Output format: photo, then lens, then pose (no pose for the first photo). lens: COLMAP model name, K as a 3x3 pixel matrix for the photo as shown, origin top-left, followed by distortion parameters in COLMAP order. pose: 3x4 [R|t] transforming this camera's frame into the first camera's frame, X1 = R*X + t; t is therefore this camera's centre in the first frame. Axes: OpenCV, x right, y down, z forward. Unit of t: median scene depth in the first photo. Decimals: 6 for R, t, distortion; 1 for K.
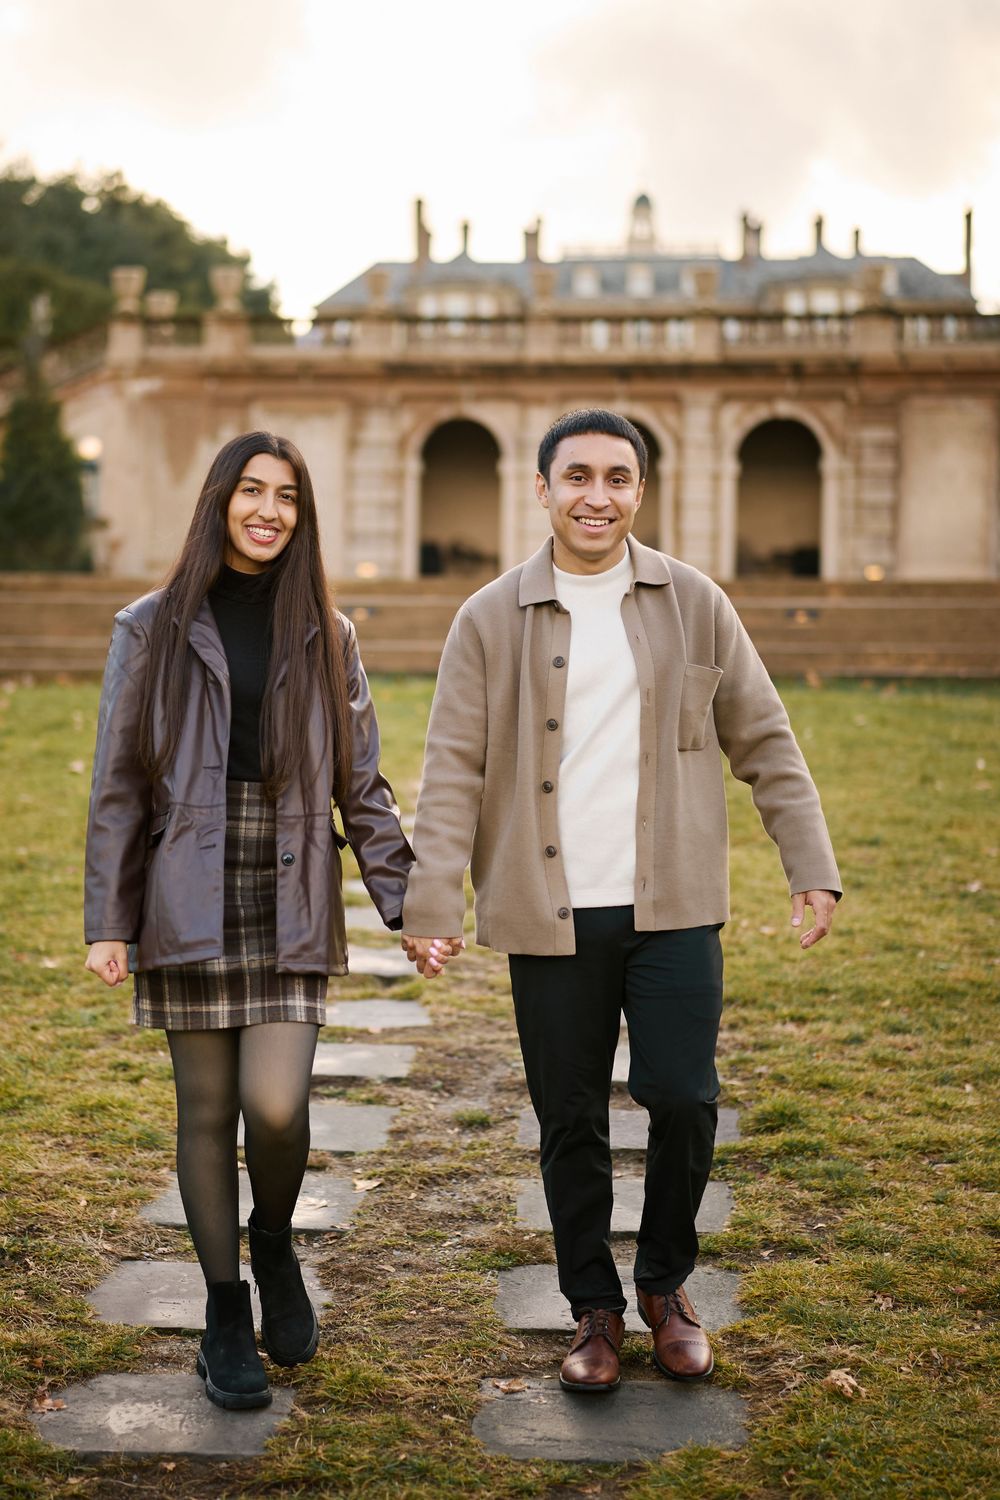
lens RADIAL K [[2155.7, 0, 500.0], [0, 2155.7, 750.0], [0, 0, 1]] dist [0.012122, 0.012723]
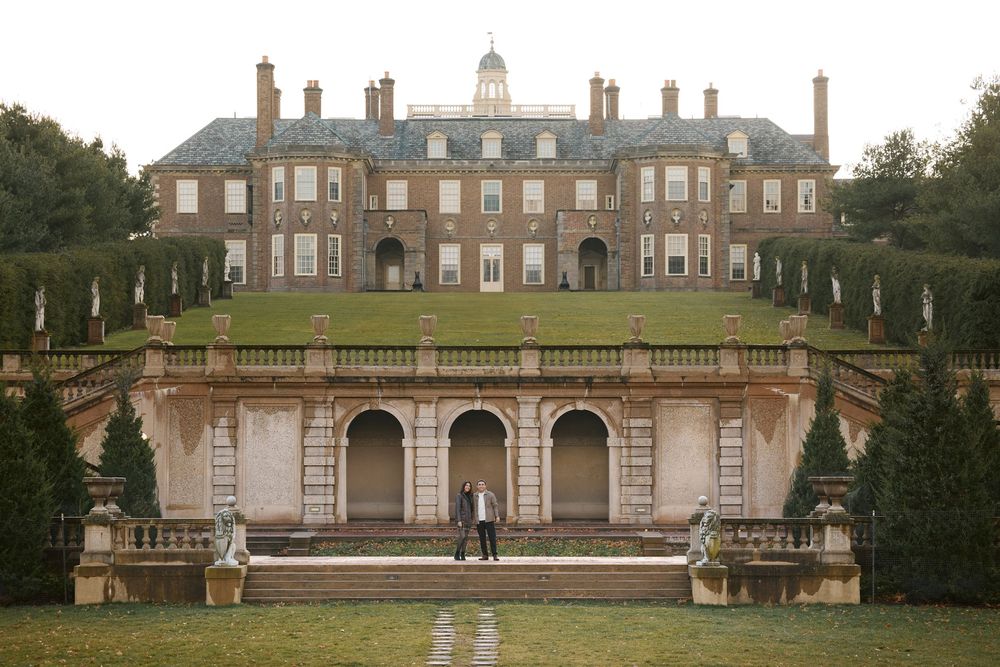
lens RADIAL K [[3324.9, 0, 500.0], [0, 3324.9, 333.5], [0, 0, 1]] dist [-0.725733, -0.131819]
pose [[0.997879, -0.012938, 0.063802, -0.078333], [0.018404, 0.996140, -0.085833, -0.003061], [-0.062445, 0.086825, 0.994265, -1.348416]]
